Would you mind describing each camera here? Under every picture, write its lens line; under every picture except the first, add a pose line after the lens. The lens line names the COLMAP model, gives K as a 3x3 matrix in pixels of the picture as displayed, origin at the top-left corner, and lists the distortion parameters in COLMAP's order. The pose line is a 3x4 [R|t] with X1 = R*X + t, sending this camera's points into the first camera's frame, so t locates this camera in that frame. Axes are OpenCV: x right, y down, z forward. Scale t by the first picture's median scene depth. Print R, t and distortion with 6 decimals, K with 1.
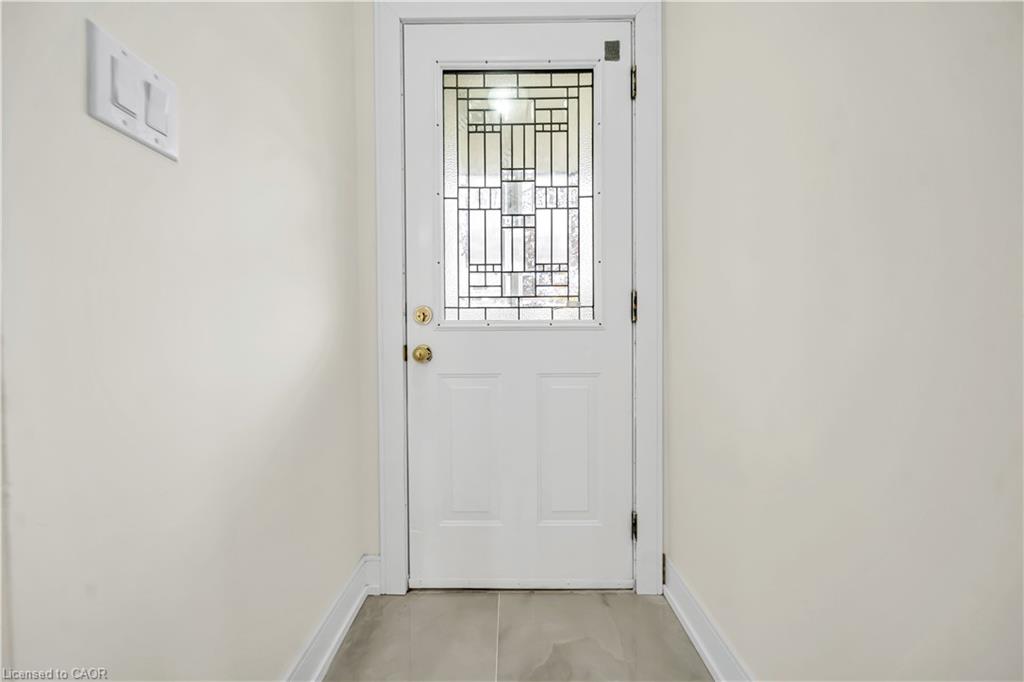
lens RADIAL K [[364.3, 0, 511.2], [0, 364.3, 341.7], [0, 0, 1]] dist [-0.005487, -0.000721]
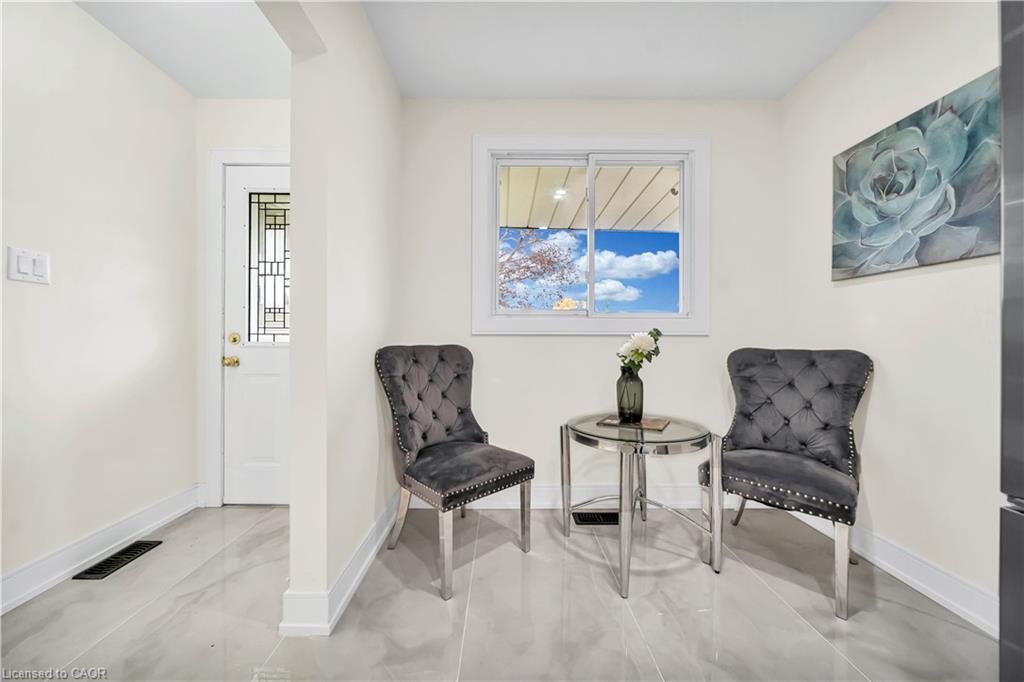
lens RADIAL K [[364.3, 0, 508.0], [0, 364.3, 341.3], [0, 0, 1]] dist [-0.005487, -0.000721]
pose [[0.999955, 0.002539, 0.009099, 0.983501], [-0.002364, 0.999811, -0.019298, -0.032205], [-0.009146, 0.019275, 0.999772, -0.666510]]
